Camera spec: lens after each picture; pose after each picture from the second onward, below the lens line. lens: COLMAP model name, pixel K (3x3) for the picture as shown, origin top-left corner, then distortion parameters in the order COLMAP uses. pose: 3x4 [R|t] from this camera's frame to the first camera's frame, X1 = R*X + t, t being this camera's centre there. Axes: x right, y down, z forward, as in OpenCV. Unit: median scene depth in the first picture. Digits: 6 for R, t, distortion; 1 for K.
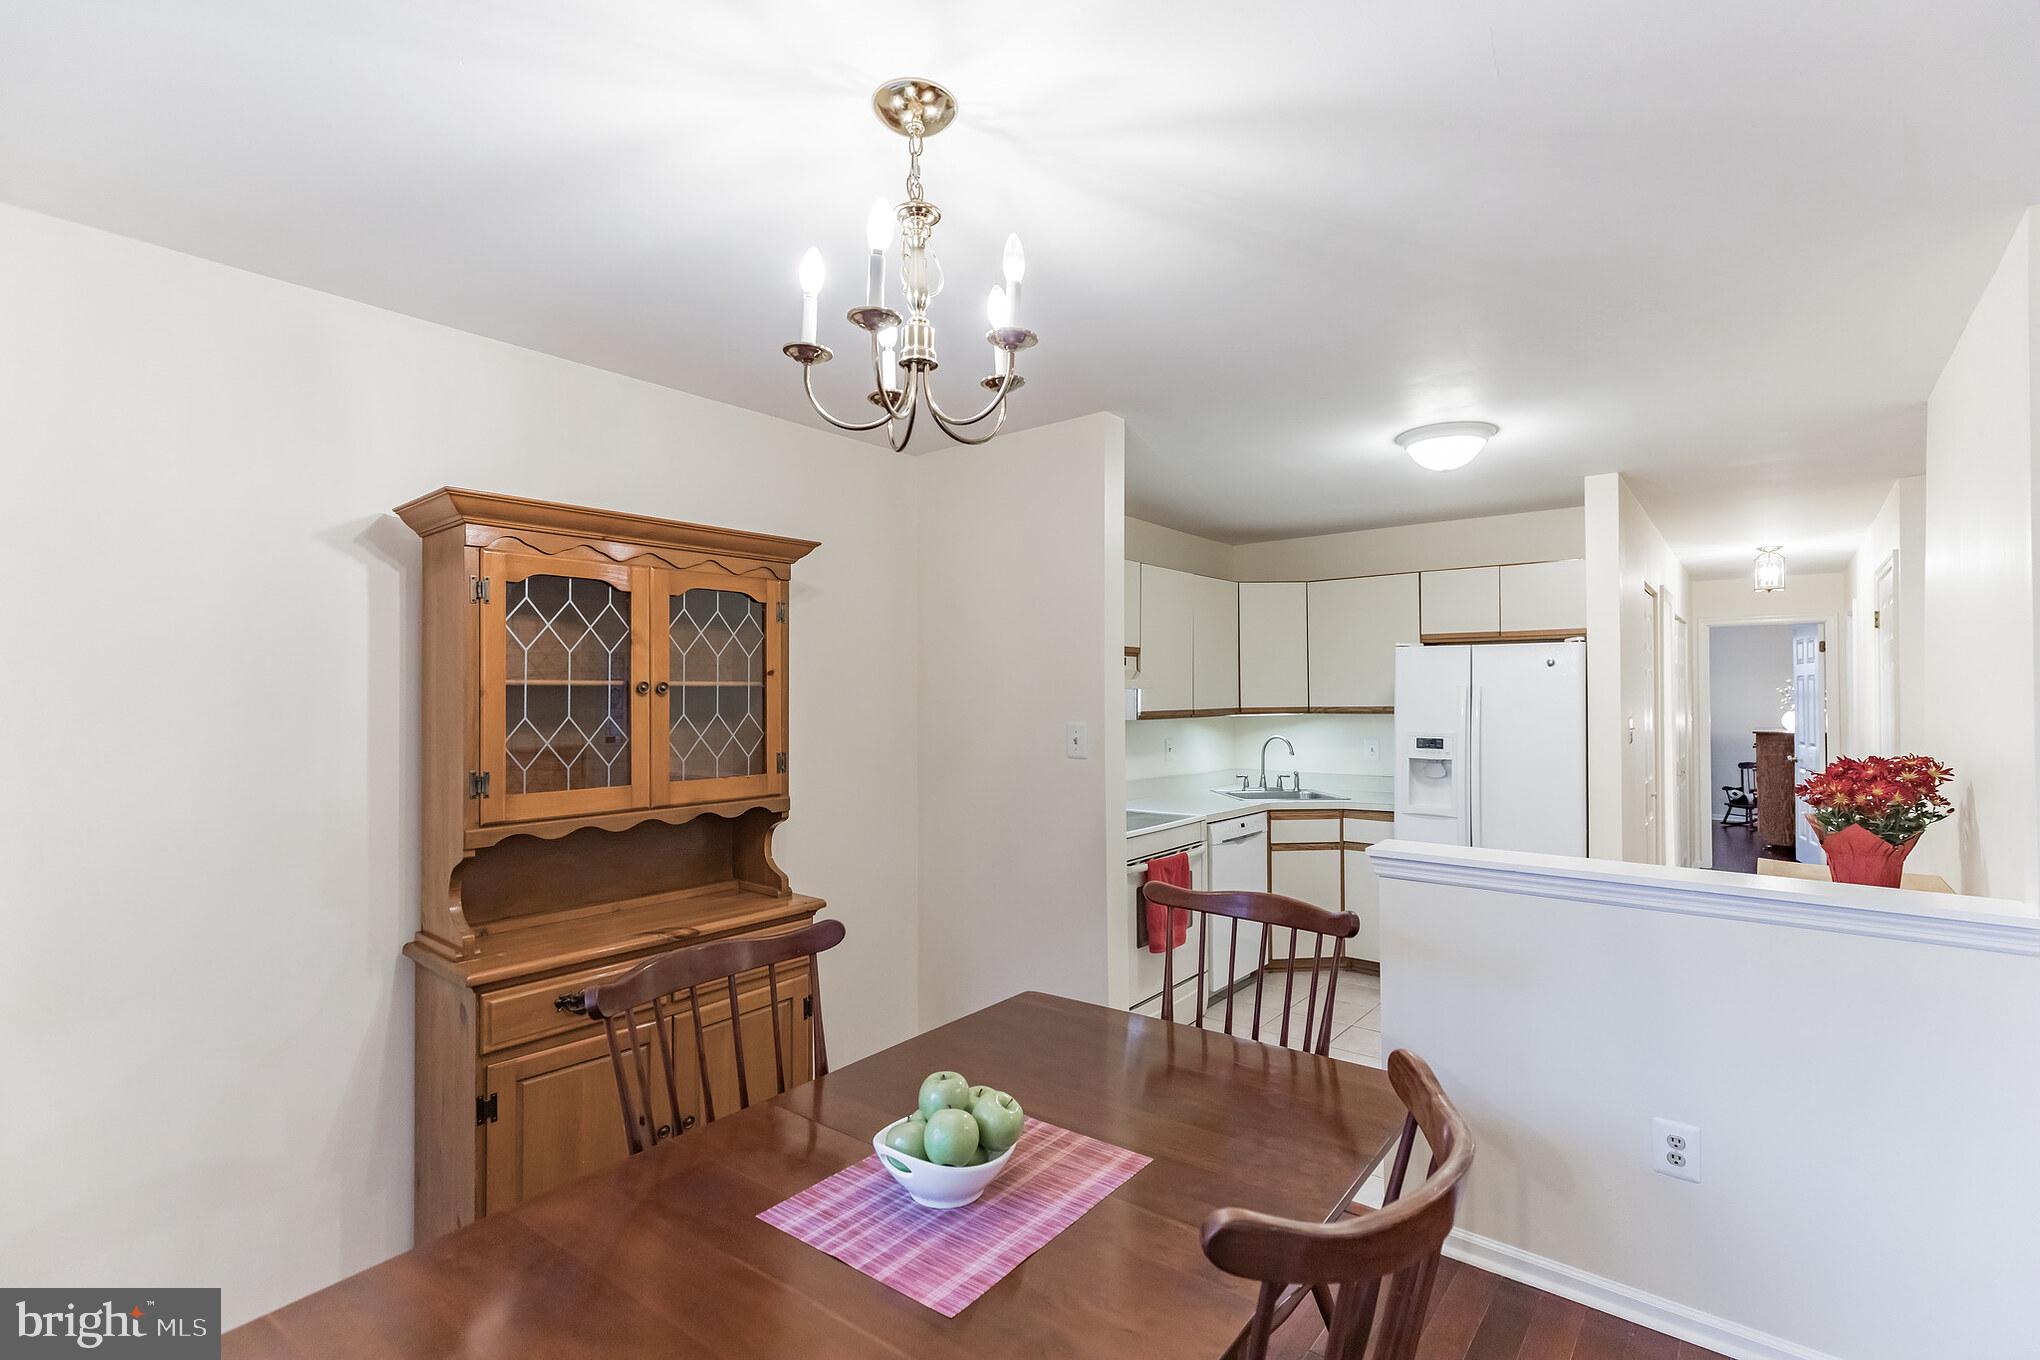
lens RADIAL K [[909.9, 0, 1020.0], [0, 909.9, 680.0], [0, 0, 1]] dist [0.027849, -0.000020]
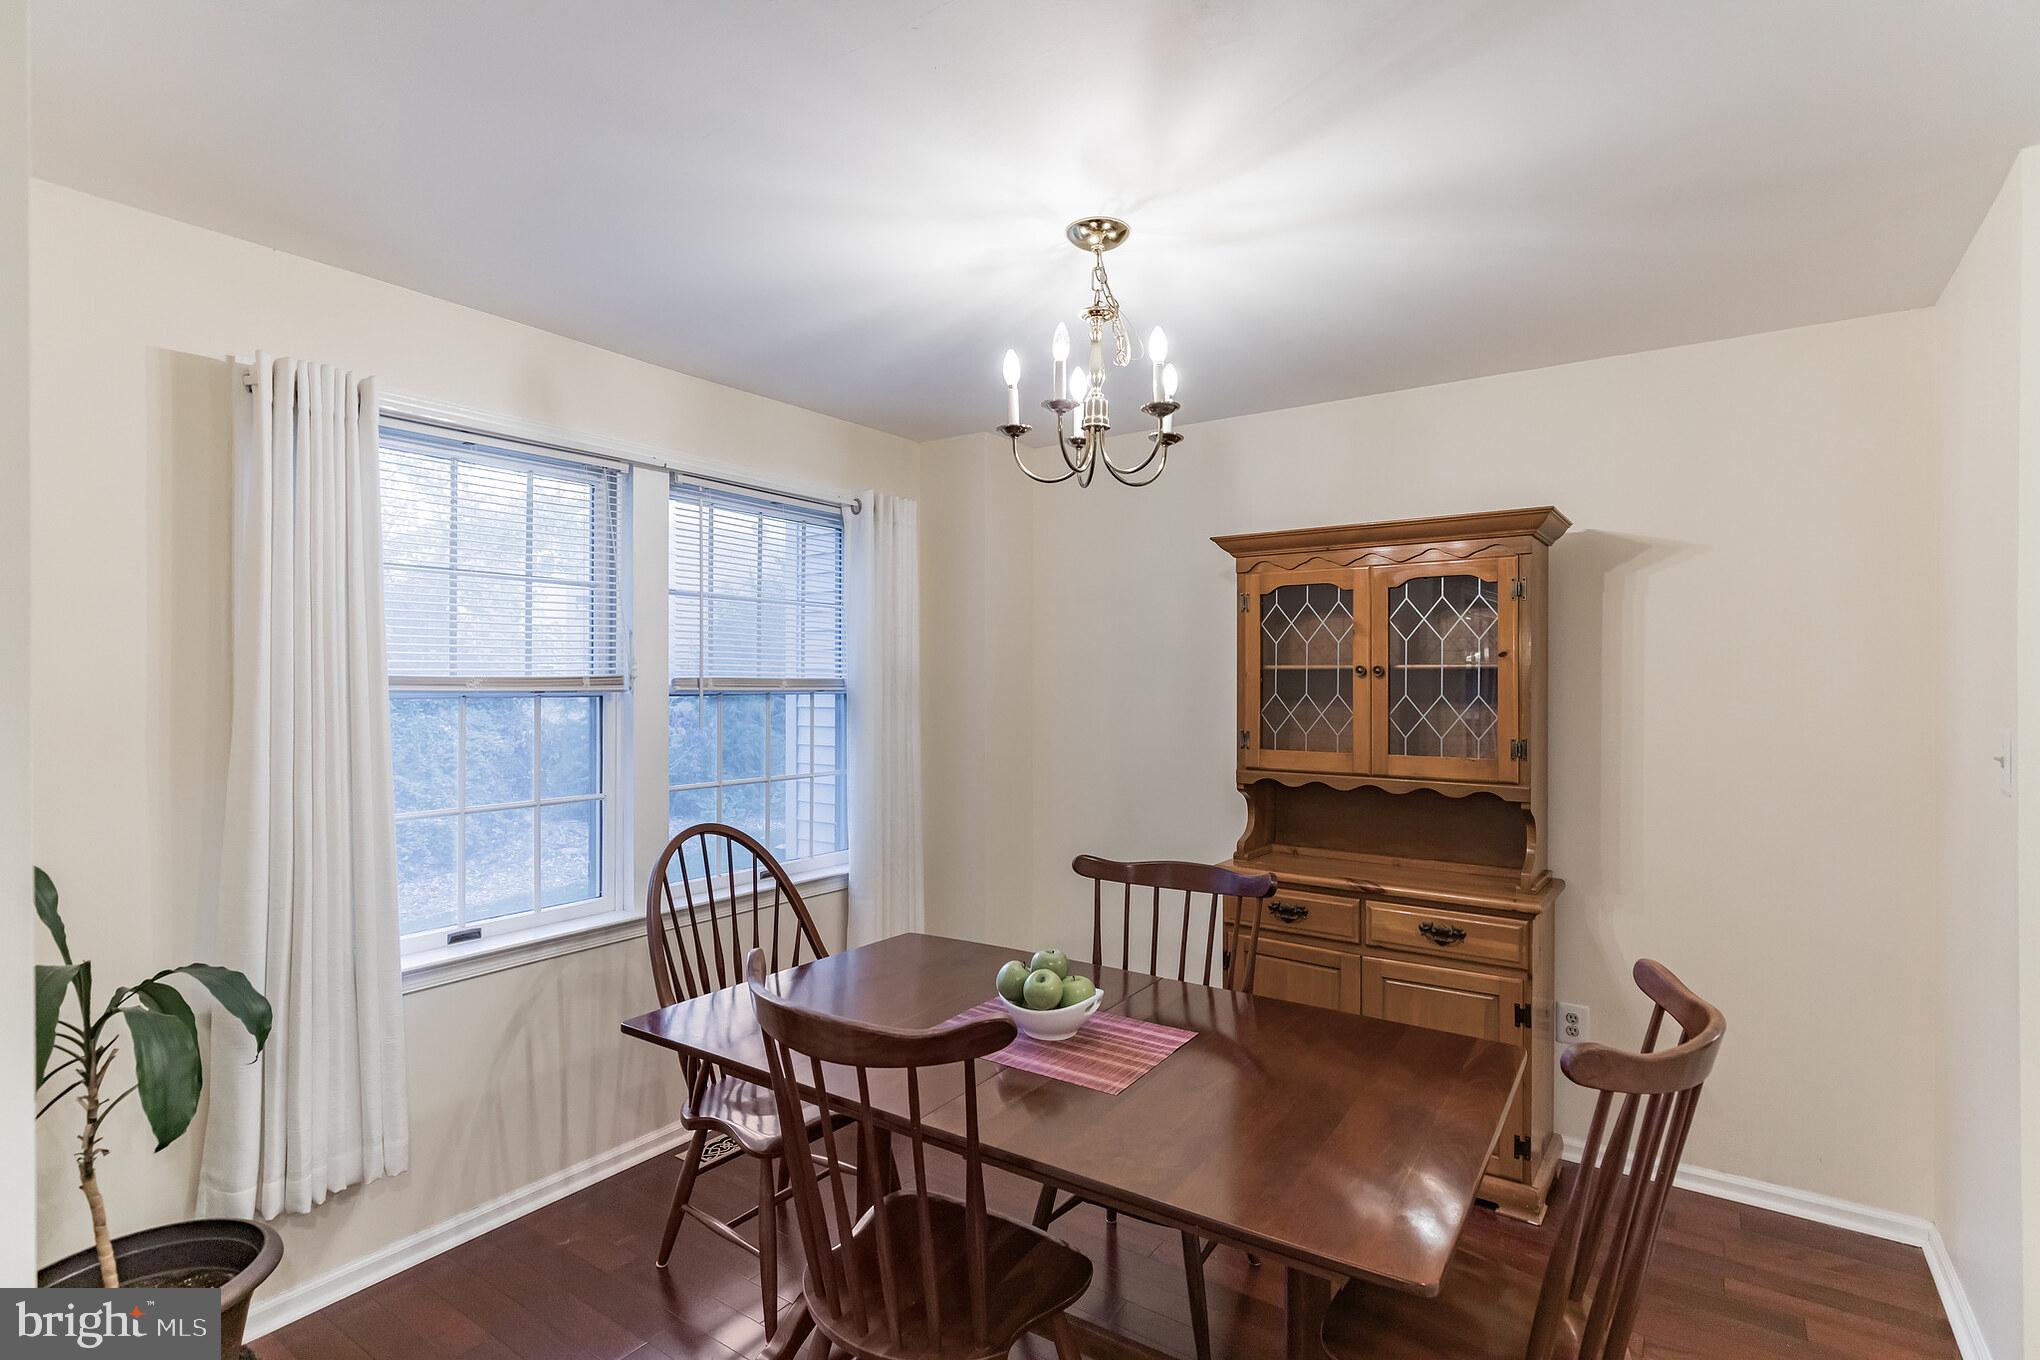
lens RADIAL K [[992.3, 0, 1018.2], [0, 992.3, 686.5], [0, 0, 1]] dist [-0.001204, 0.000011]
pose [[0.057685, 0.015856, -0.998209, 0.832214], [0.012887, 0.999779, 0.016625, 0.001830], [0.998252, -0.013823, 0.057468, 0.497635]]
